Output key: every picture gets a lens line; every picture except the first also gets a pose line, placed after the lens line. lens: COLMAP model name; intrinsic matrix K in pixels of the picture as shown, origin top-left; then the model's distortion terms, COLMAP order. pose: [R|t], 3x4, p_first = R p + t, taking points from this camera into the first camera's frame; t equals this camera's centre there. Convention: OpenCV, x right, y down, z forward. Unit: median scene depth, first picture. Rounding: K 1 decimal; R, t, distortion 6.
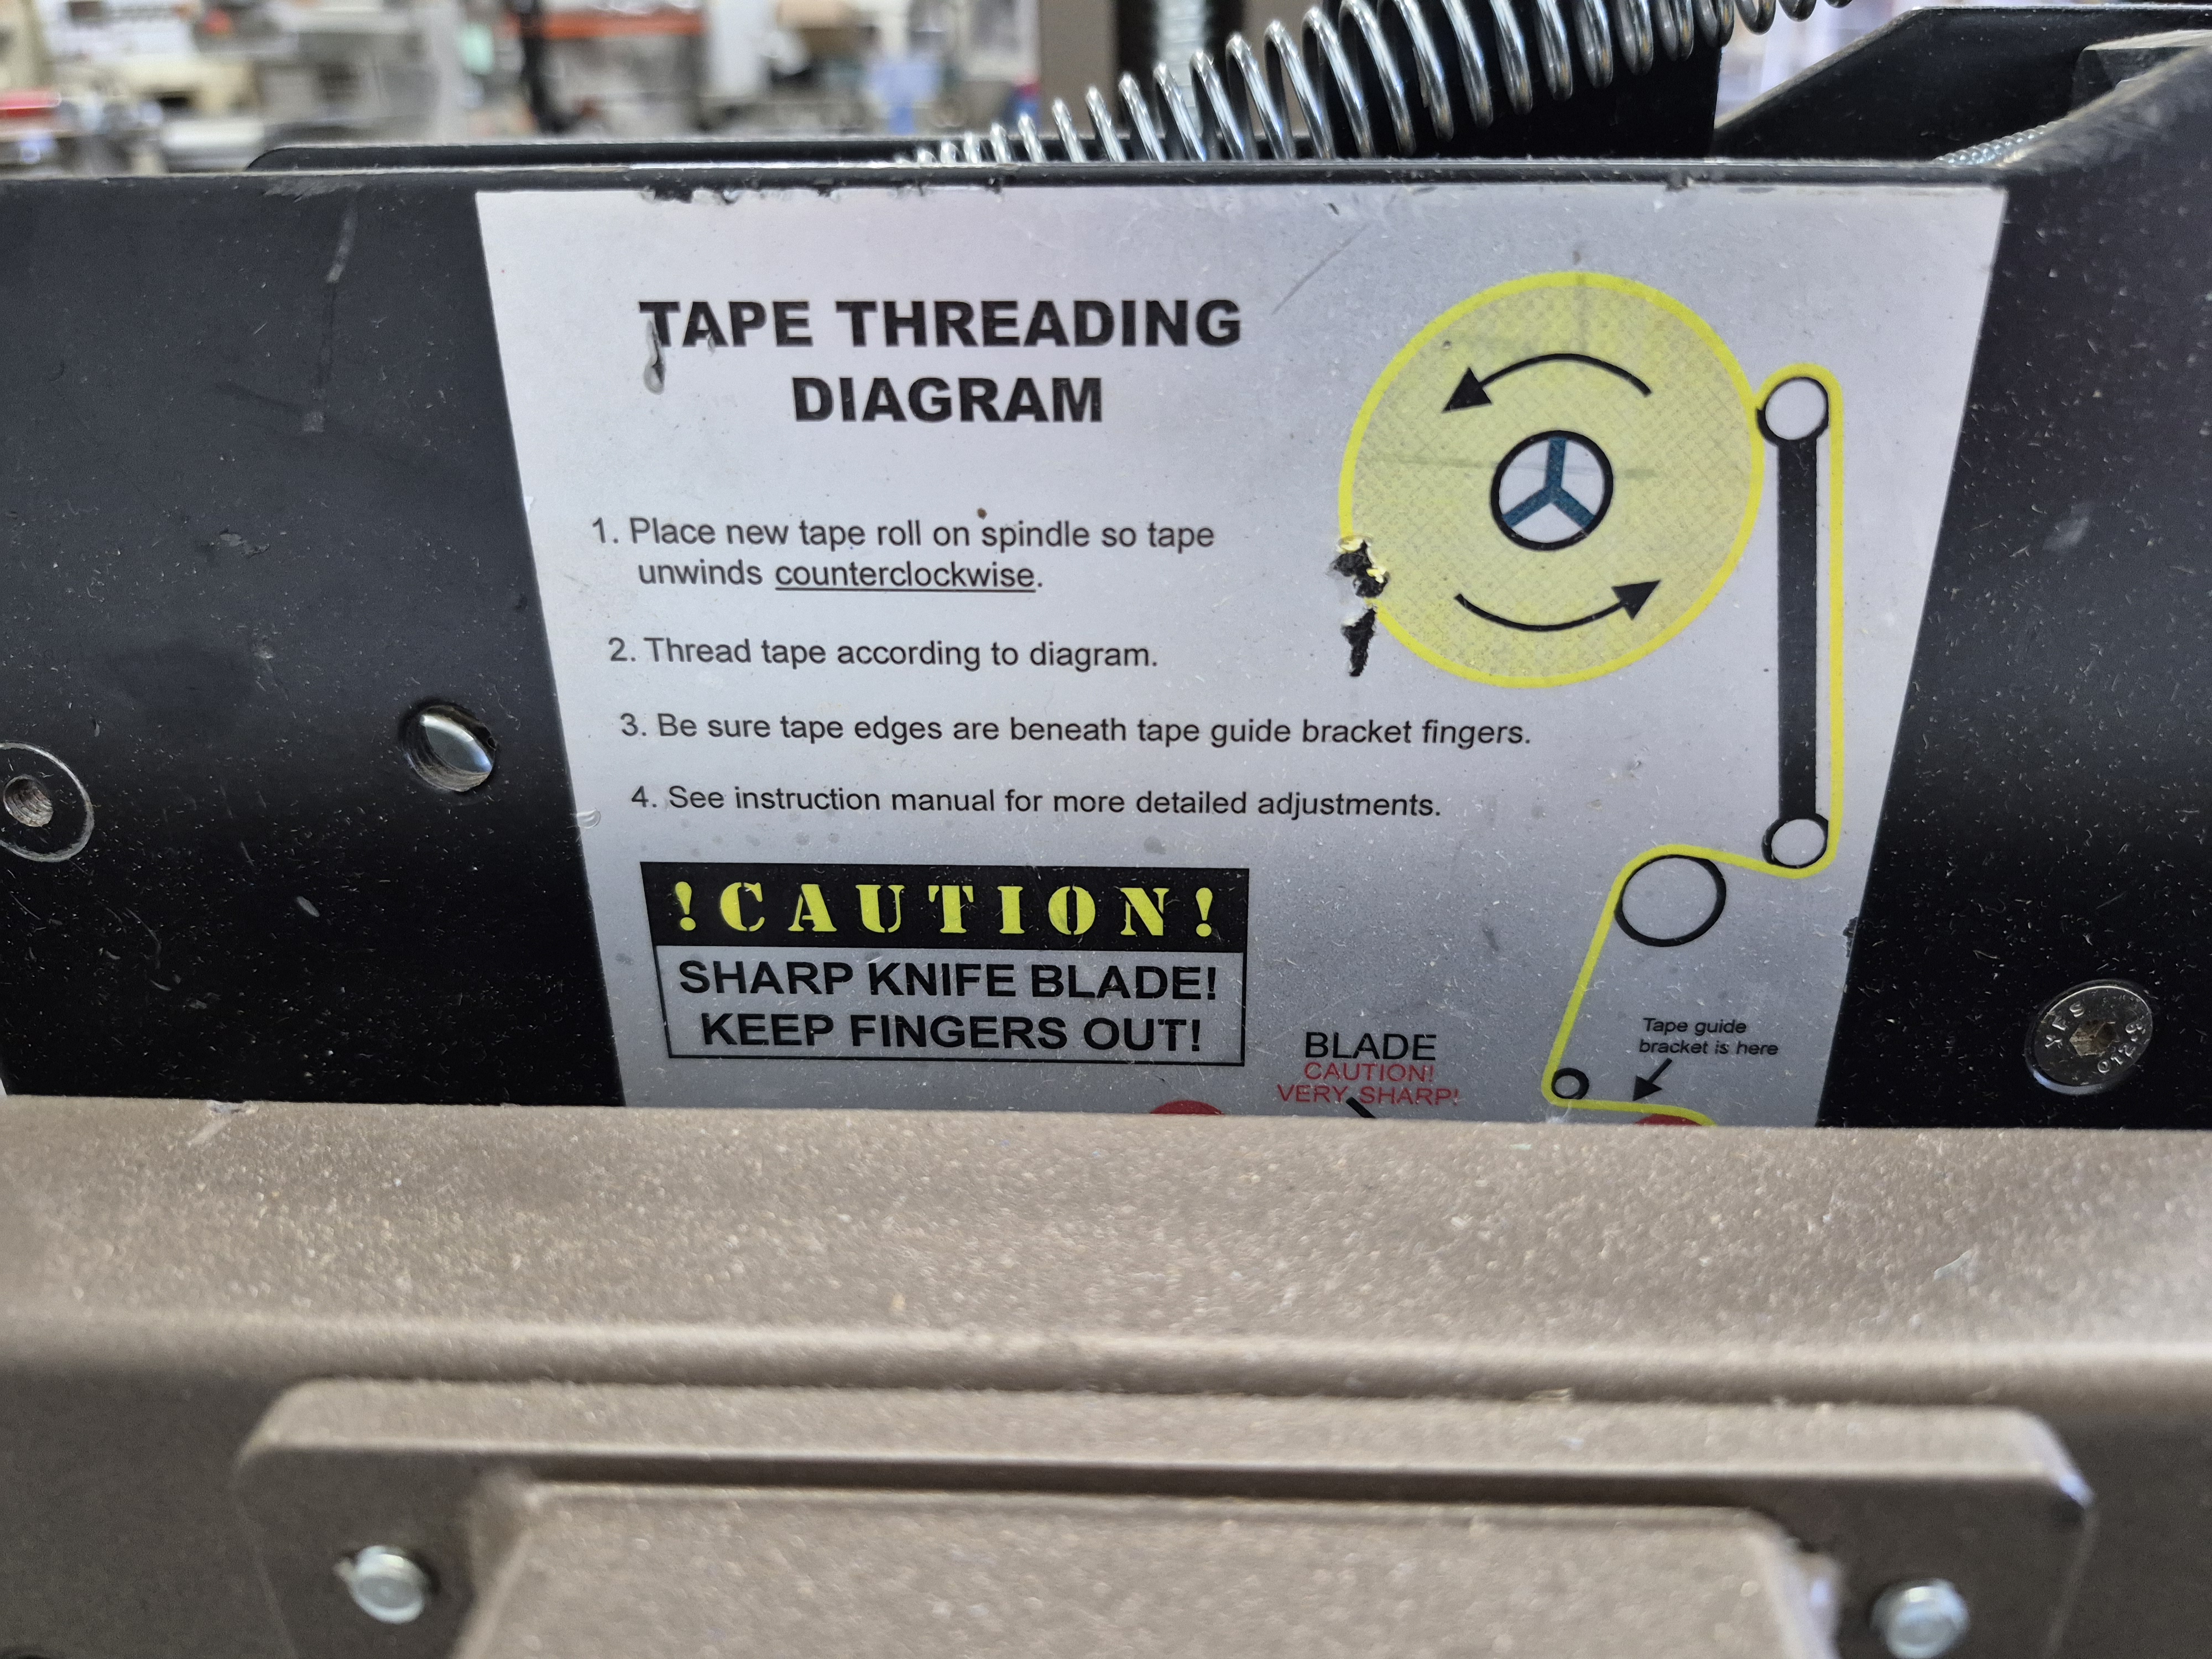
lens RADIAL K [[1542.4, 0, 1113.2], [0, 1542.4, 843.1], [0, 0, 1]] dist [0.117021, -0.218089]
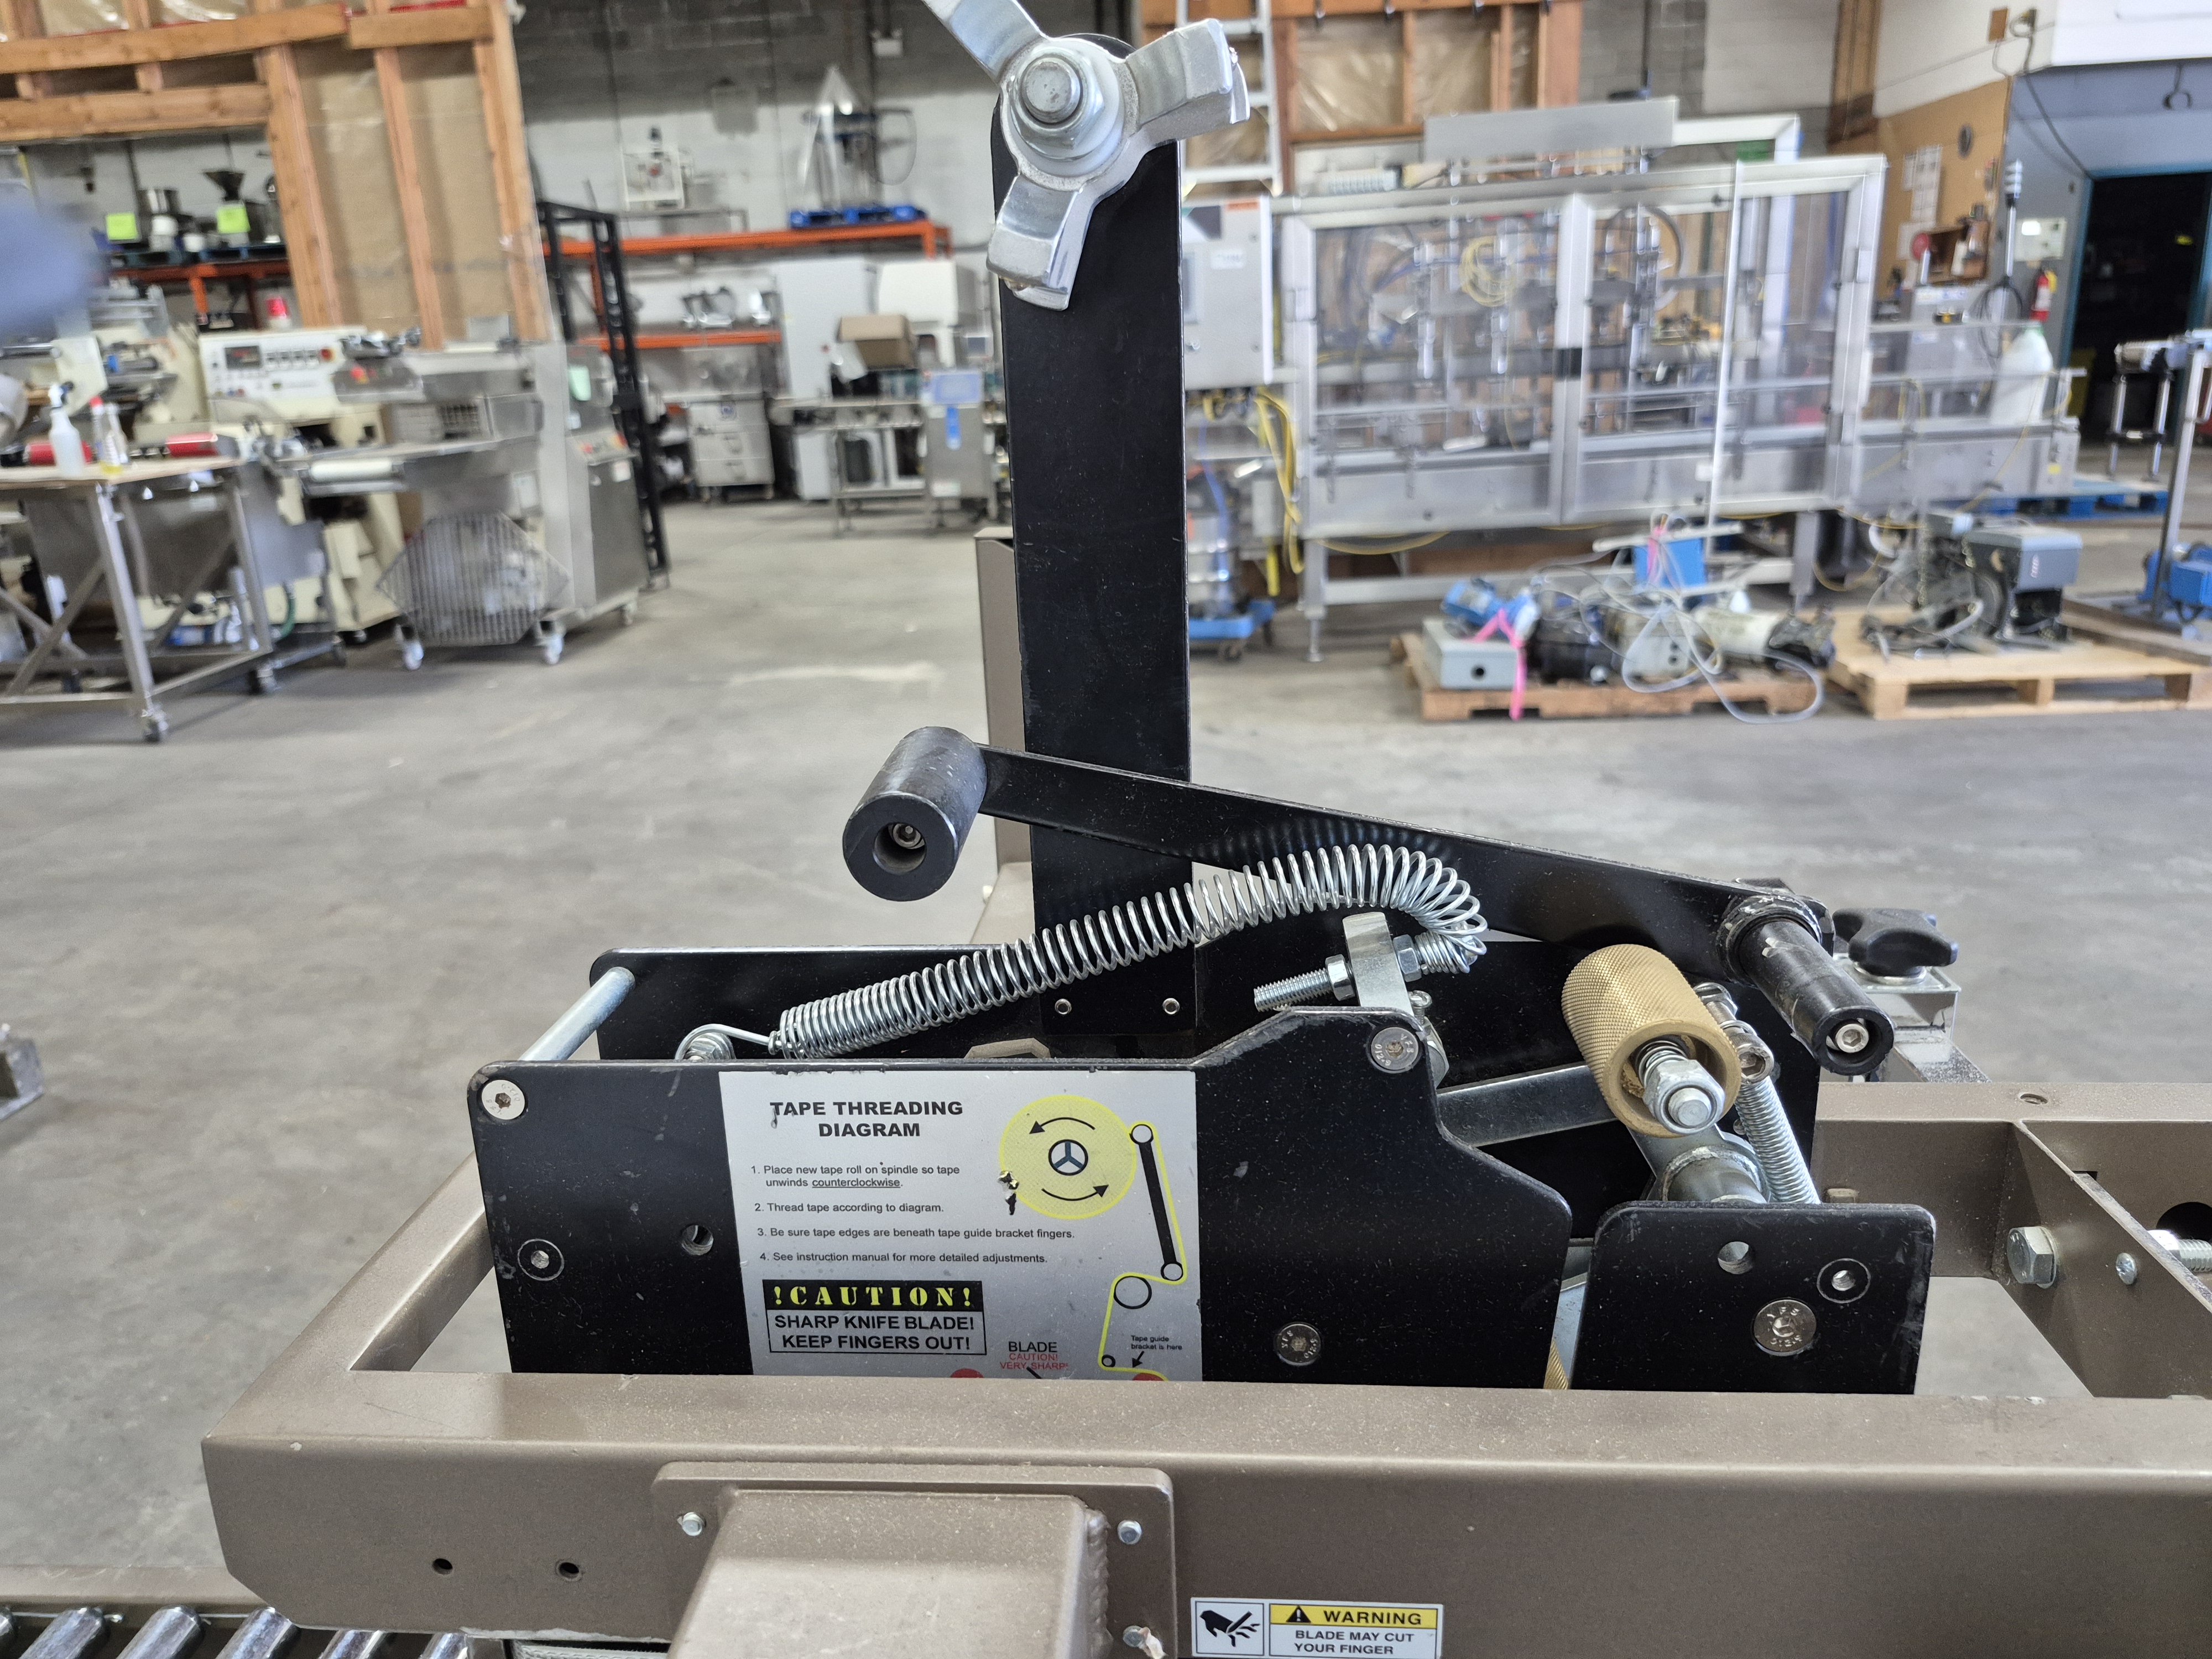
lens RADIAL K [[1541.3, 0, 1092.8], [0, 1541.3, 821.6], [0, 0, 1]] dist [0.071392, -0.102869]
pose [[0.998697, -0.020284, -0.046836, 0.446142], [0.013184, 0.989019, -0.147197, -0.396418], [0.049308, 0.146387, 0.987998, -1.894742]]
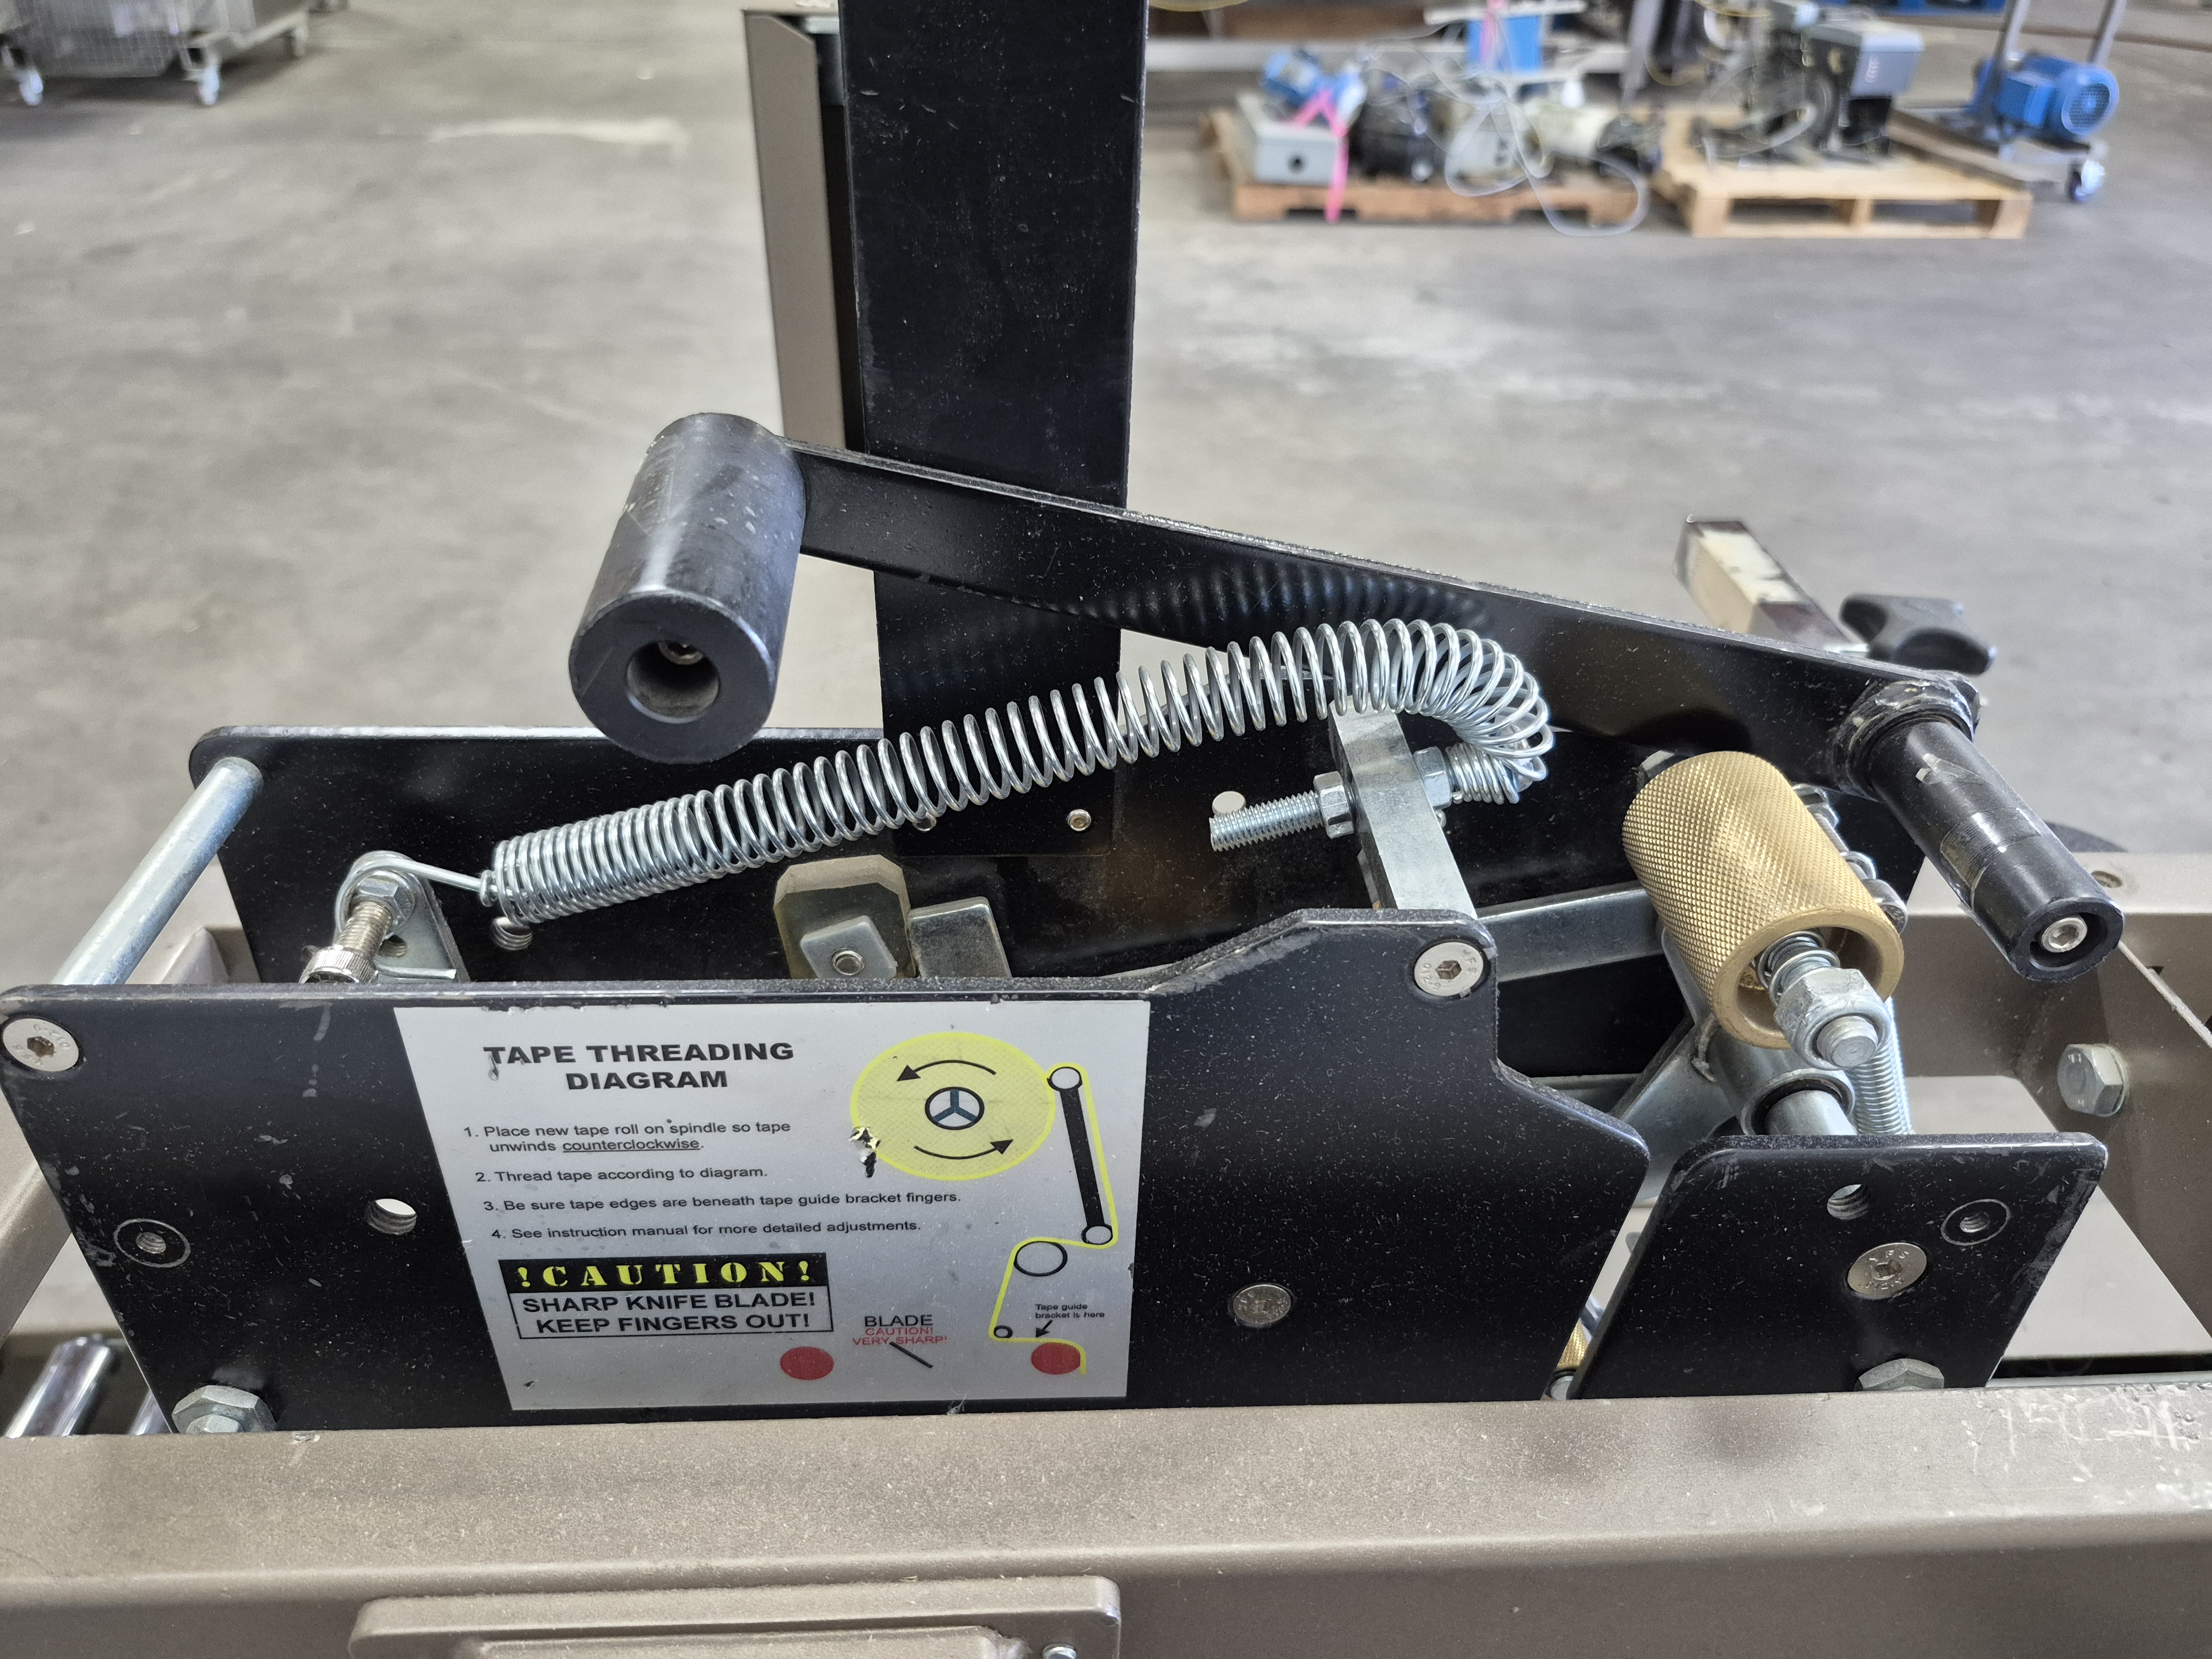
lens RADIAL K [[1541.3, 0, 1092.8], [0, 1541.3, 821.6], [0, 0, 1]] dist [0.071392, -0.102869]
pose [[0.995687, -0.020280, 0.090530, 0.264815], [0.004502, 0.985226, 0.171198, -0.872369], [-0.092664, -0.170052, 0.981069, -0.865405]]
